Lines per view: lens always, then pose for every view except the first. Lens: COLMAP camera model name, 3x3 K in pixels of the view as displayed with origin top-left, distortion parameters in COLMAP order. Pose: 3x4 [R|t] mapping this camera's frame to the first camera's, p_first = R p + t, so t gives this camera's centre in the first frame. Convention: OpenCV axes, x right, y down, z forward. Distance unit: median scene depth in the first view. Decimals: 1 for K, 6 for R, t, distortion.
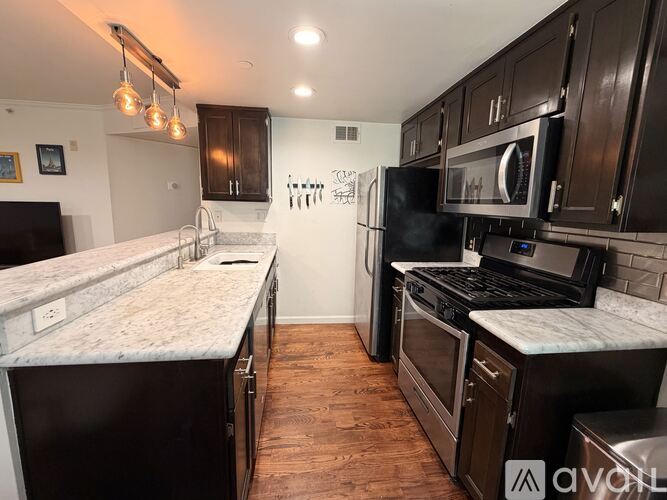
lens RADIAL K [[287.0, 0, 333.5], [0, 287.0, 250.0], [0, 0, 1]] dist [-0.000210, 0.000048]
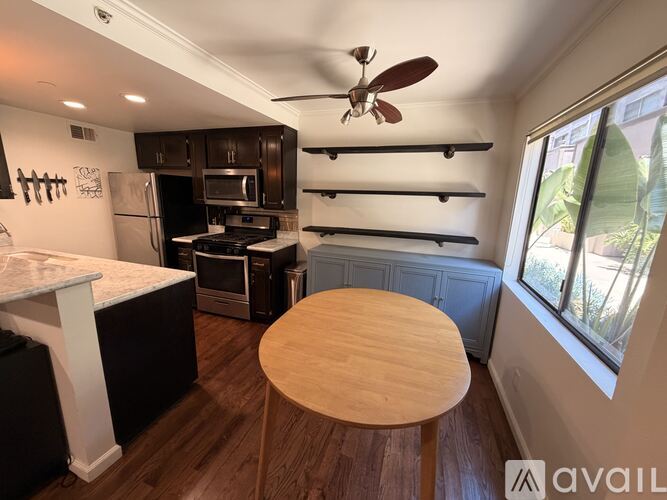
lens RADIAL K [[287.0, 0, 333.5], [0, 287.0, 250.0], [0, 0, 1]] dist [-0.000210, 0.000048]
pose [[0.432876, -0.184796, 0.882309, -0.785465], [0.125239, 0.981599, 0.144147, -0.009431], [-0.892711, 0.048102, 0.448054, -0.429350]]
